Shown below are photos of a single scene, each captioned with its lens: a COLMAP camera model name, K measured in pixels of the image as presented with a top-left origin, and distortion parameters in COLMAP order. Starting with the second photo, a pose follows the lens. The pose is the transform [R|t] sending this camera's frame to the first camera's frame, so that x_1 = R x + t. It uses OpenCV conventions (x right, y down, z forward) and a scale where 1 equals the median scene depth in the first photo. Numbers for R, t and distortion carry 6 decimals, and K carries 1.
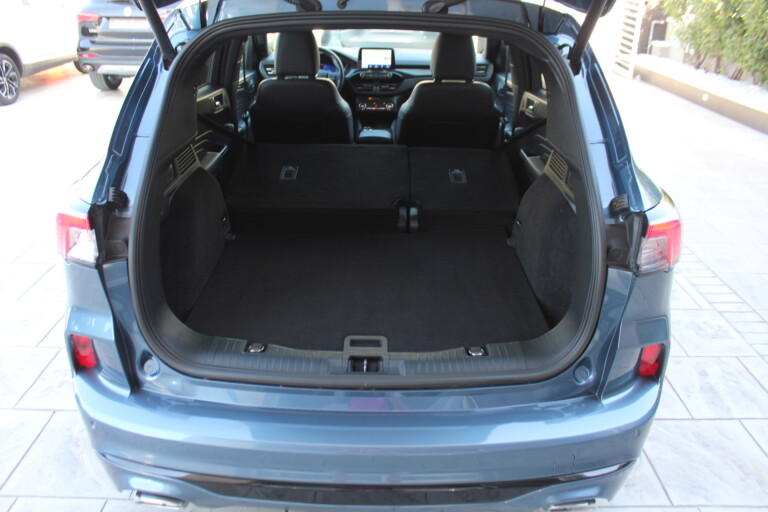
lens RADIAL K [[644.0, 0, 382.7], [0, 644.0, 251.0], [0, 0, 1]] dist [-0.043716, 0.011069]
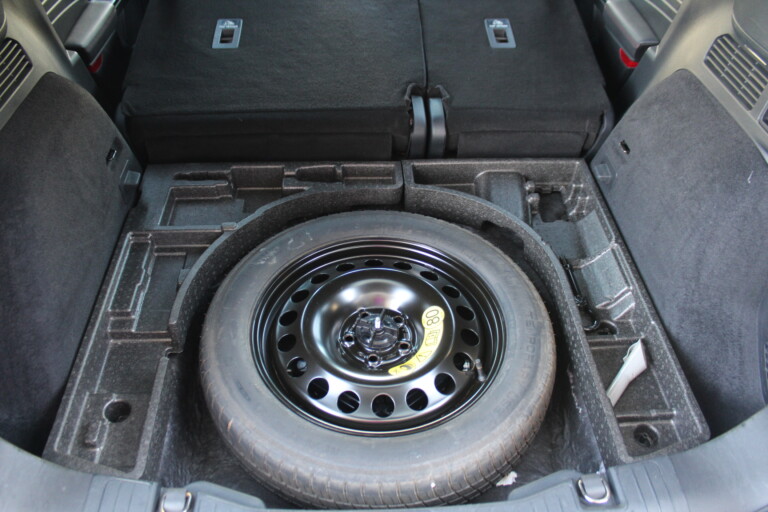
lens RADIAL K [[632.5, 0, 385.6], [0, 632.5, 251.6], [0, 0, 1]] dist [-0.162078, 0.131543]
pose [[0.998648, -0.032166, 0.040833, -0.027736], [0.016251, 0.939362, 0.342541, -0.134992], [-0.049375, -0.341414, 0.938615, 0.400279]]
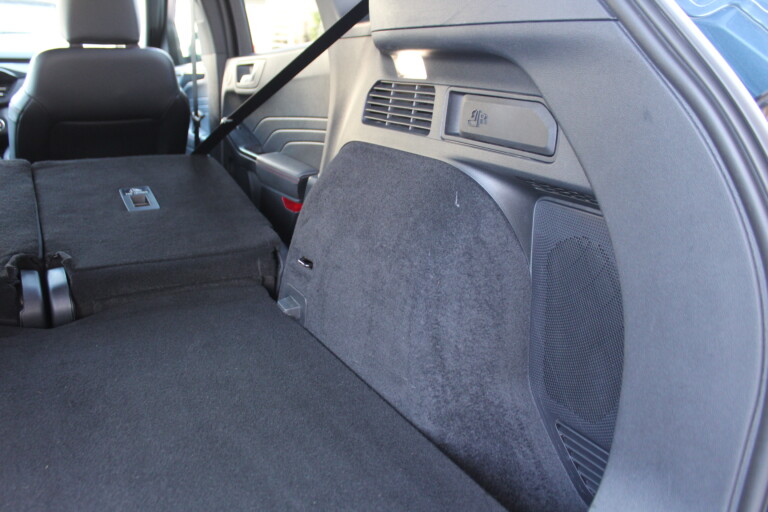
lens RADIAL K [[632.5, 0, 386.8], [0, 632.5, 250.2], [0, 0, 1]] dist [-0.162078, 0.131543]
pose [[0.852372, -0.135998, 0.504943, 0.031937], [0.183326, 0.982023, -0.044974, -0.018433], [-0.489749, 0.130904, 0.861980, 0.517655]]
